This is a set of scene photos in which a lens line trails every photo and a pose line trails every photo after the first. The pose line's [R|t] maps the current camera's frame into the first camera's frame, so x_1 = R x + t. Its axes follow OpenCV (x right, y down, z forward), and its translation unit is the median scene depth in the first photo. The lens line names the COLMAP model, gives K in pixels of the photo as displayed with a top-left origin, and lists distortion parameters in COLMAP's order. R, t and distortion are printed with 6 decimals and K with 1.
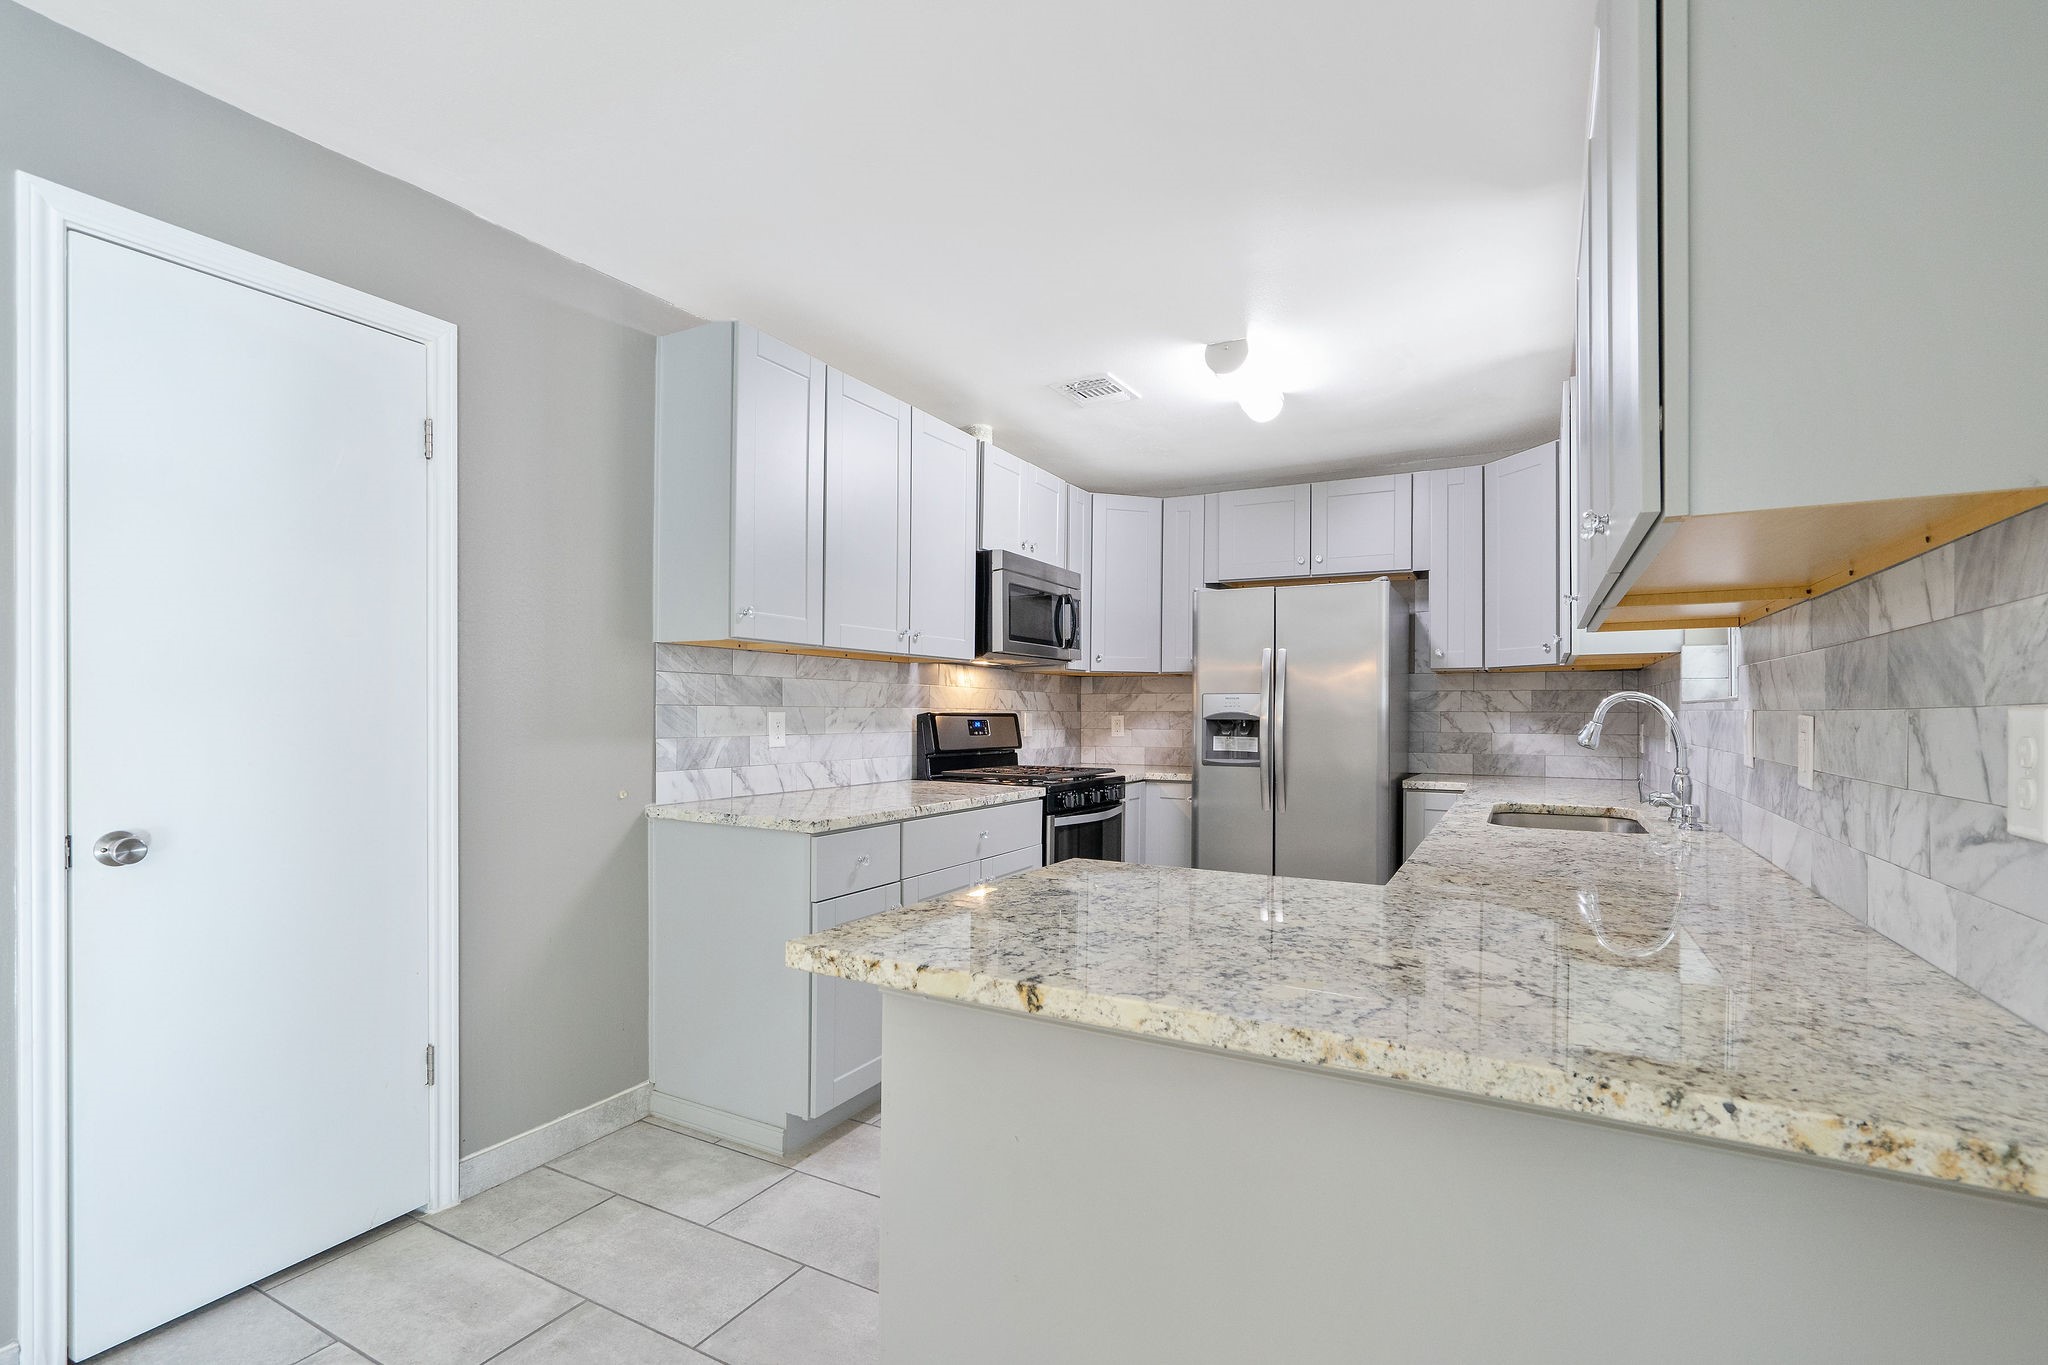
lens RADIAL K [[924.8, 0, 1032.9], [0, 924.8, 710.4], [0, 0, 1]] dist [-0.003967, 0.002069]
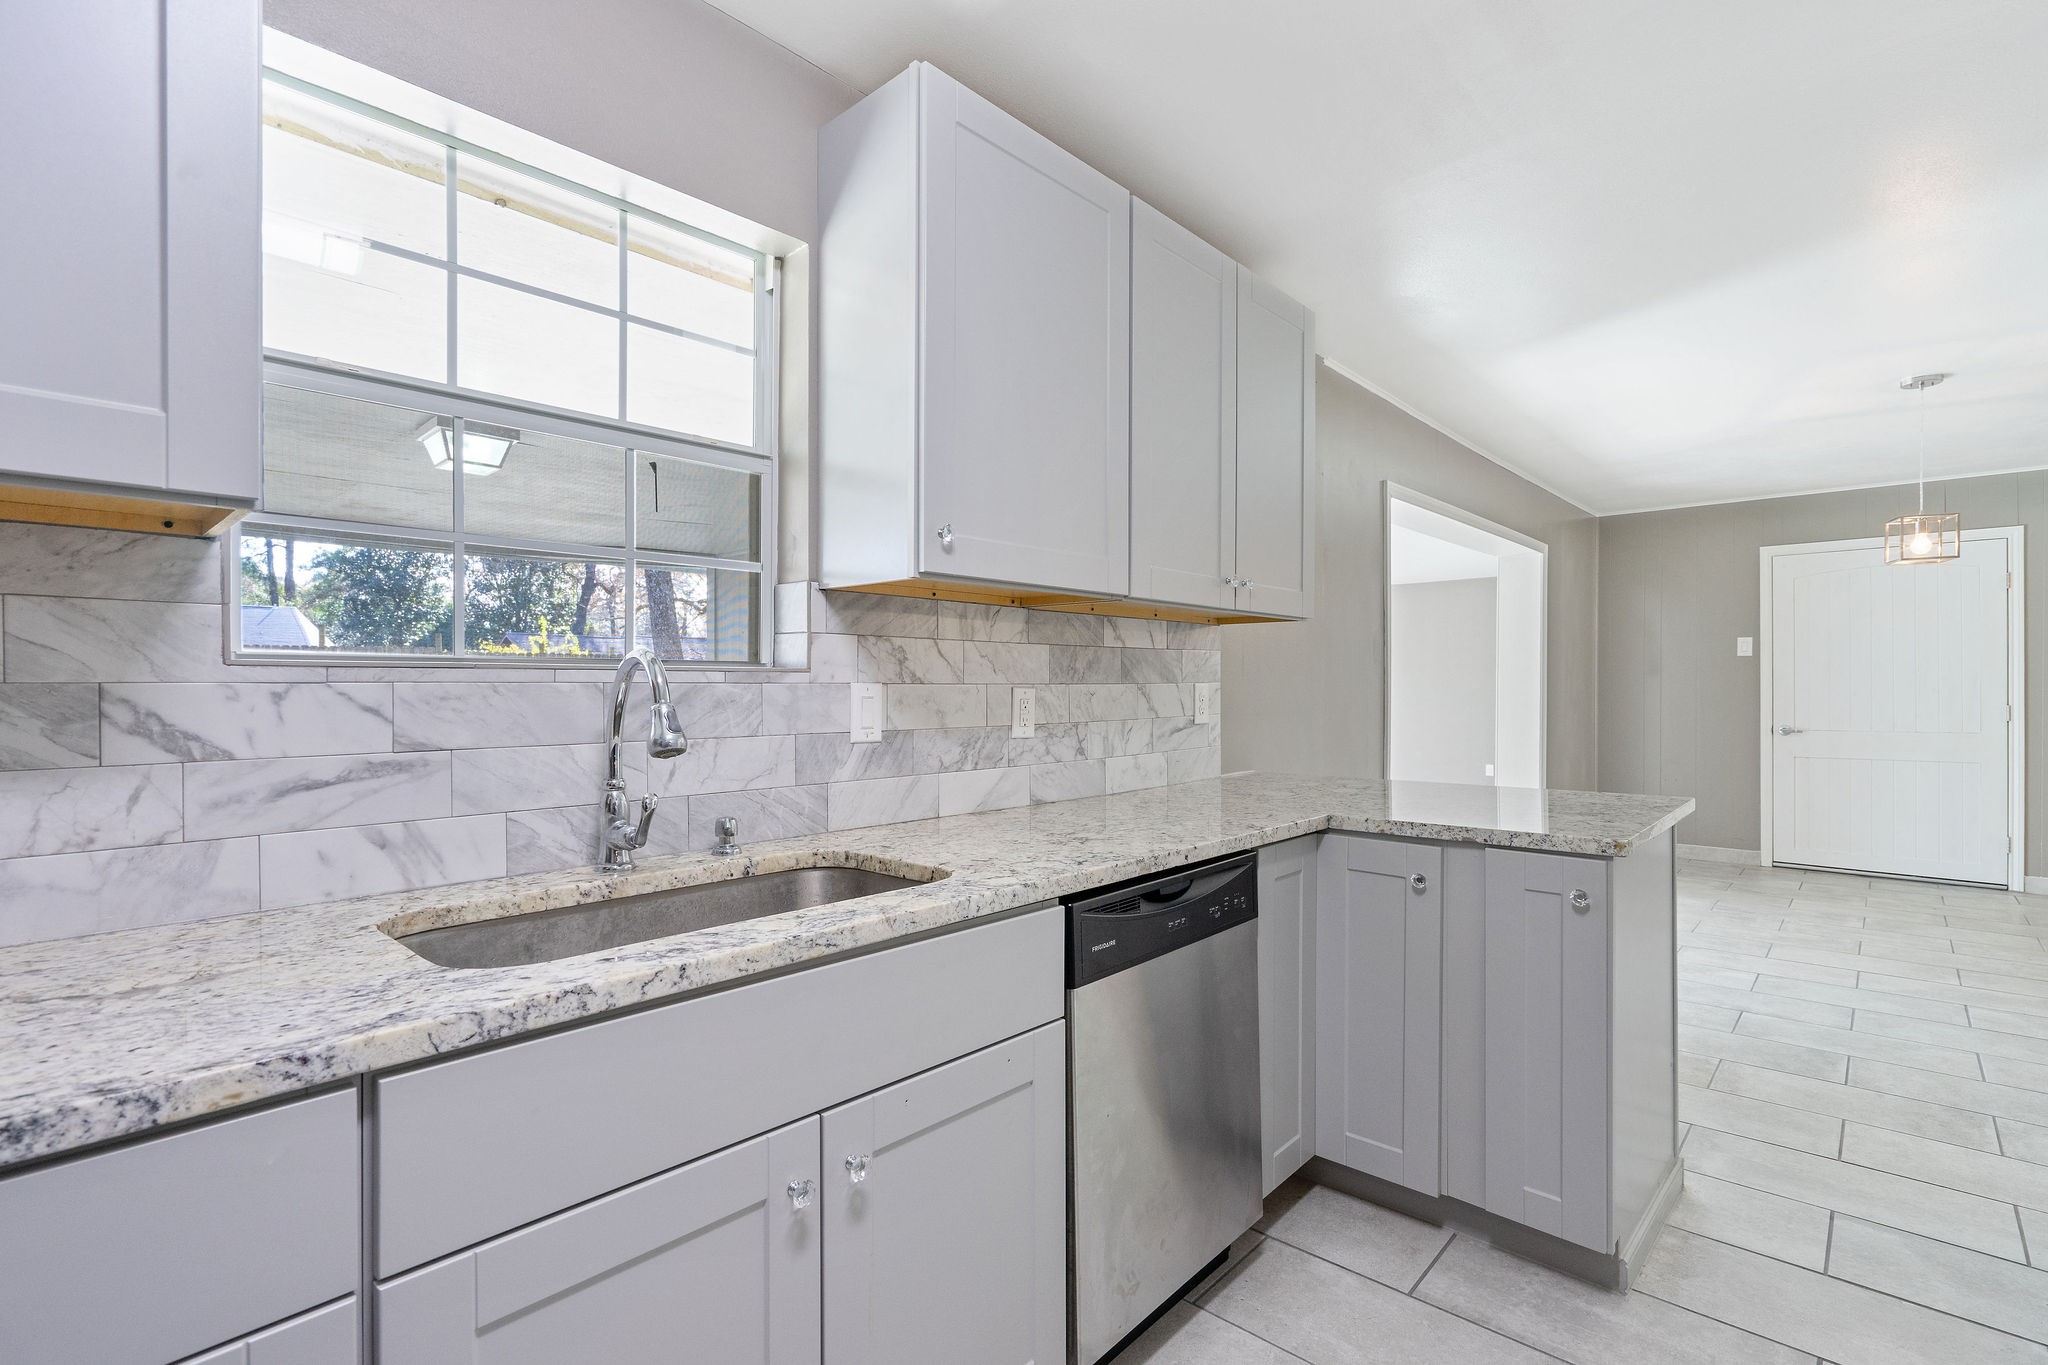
lens RADIAL K [[924.8, 0, 1037.6], [0, 924.8, 704.6], [0, 0, 1]] dist [-0.003967, 0.002069]
pose [[-0.968723, -0.003371, 0.248120, 0.179670], [0.001038, 0.999844, 0.017638, 0.002632], [-0.248141, 0.017344, -0.968569, 0.947151]]
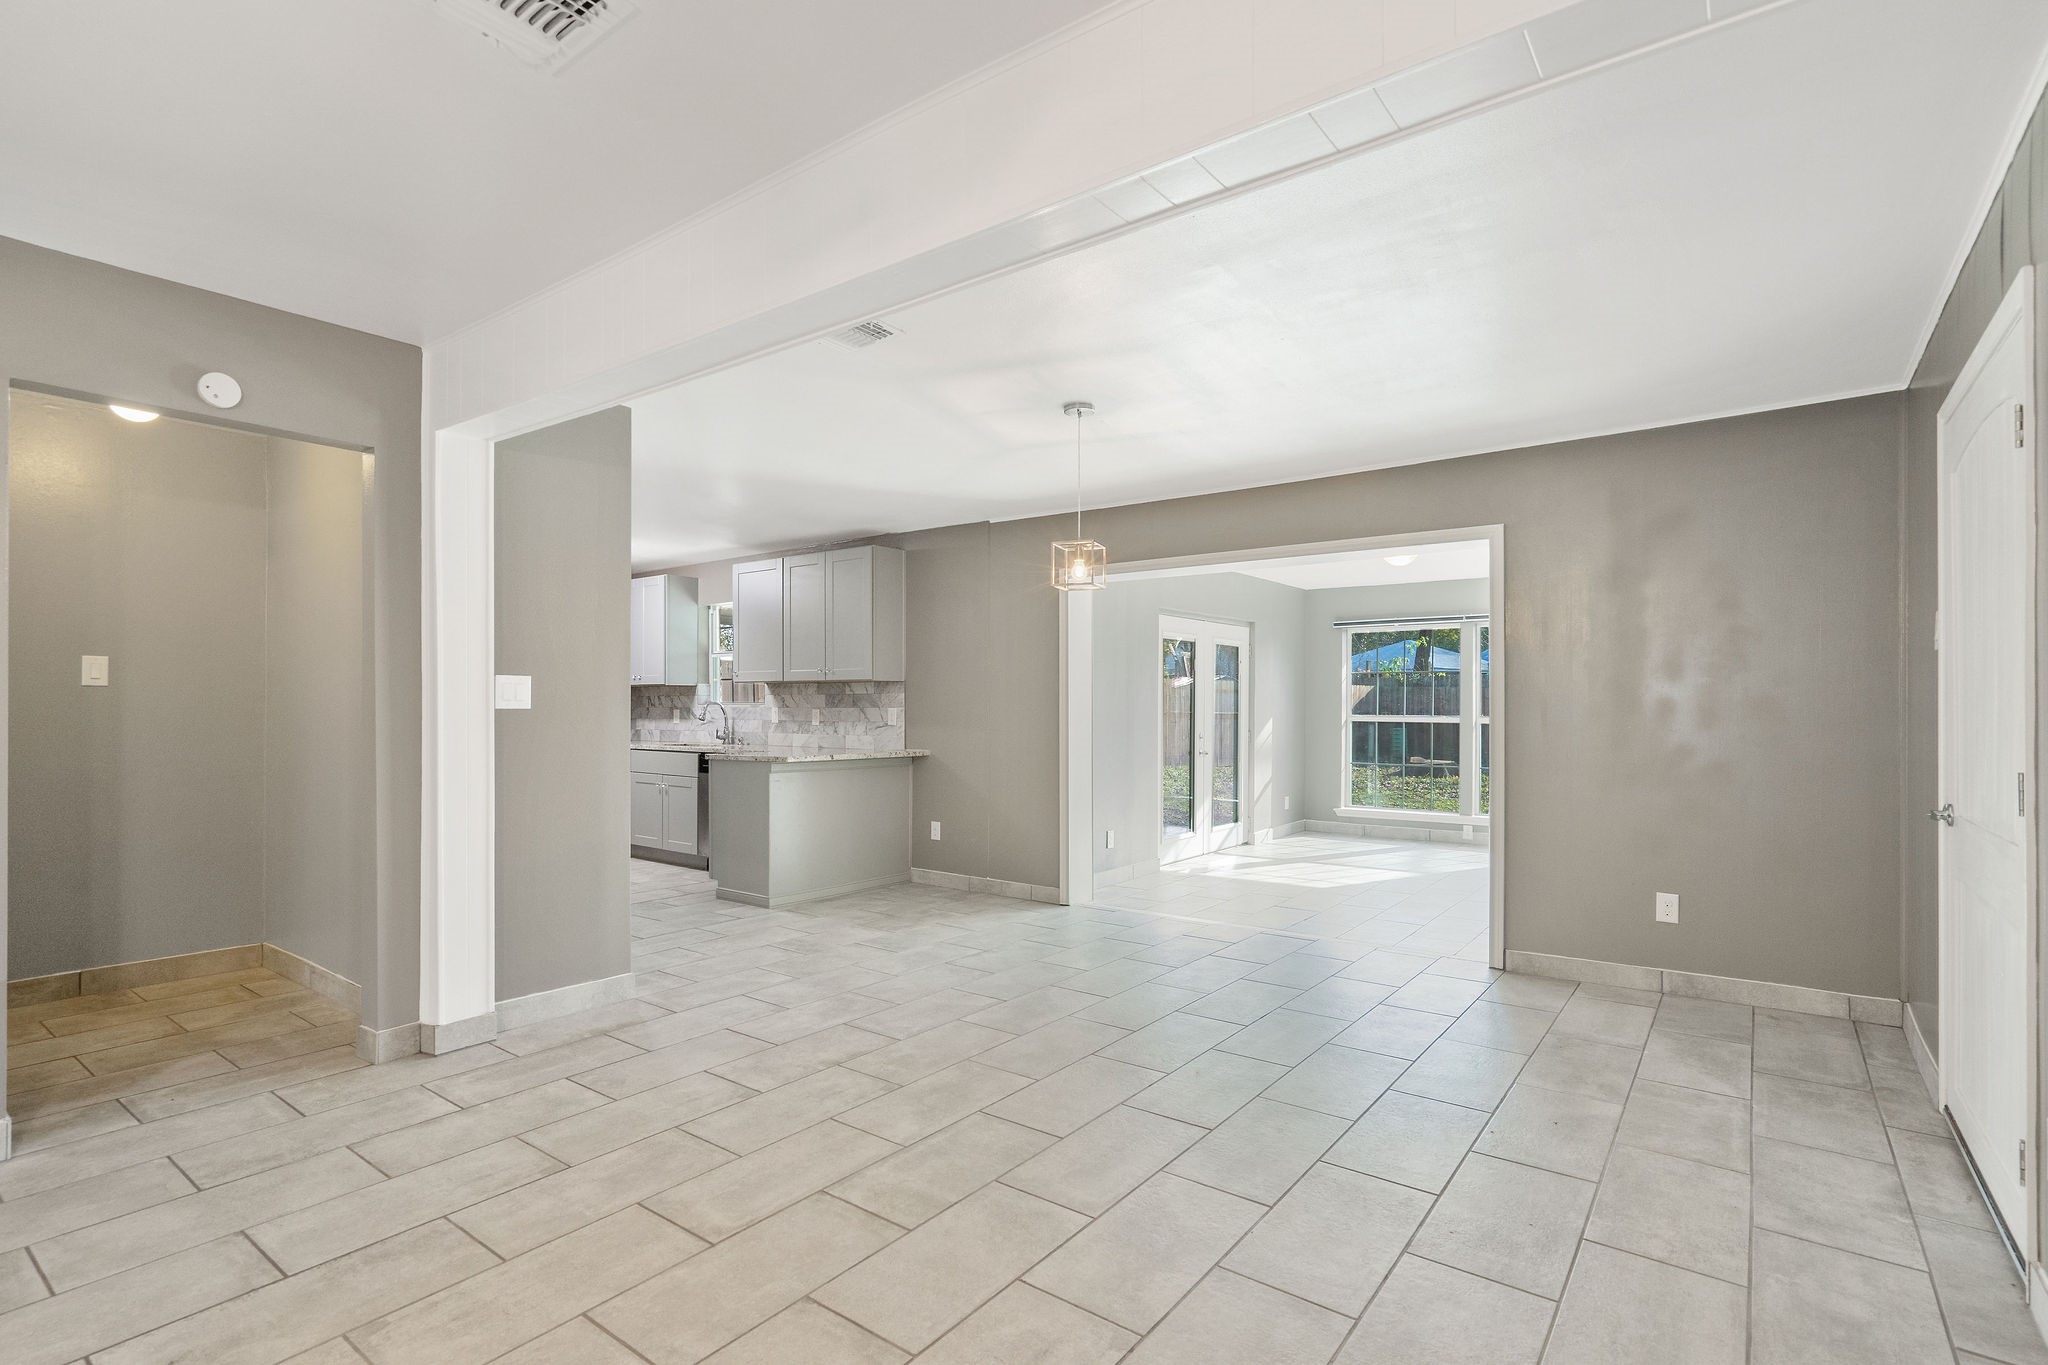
lens RADIAL K [[982.3, 0, 1020.7], [0, 982.3, 701.0], [0, 0, 1]] dist [-0.000553, 0.003516]
pose [[0.152672, 0.004895, 0.988265, -1.463212], [-0.003017, 0.999985, -0.004486, -0.005538], [-0.988272, -0.002297, 0.152684, -0.277867]]
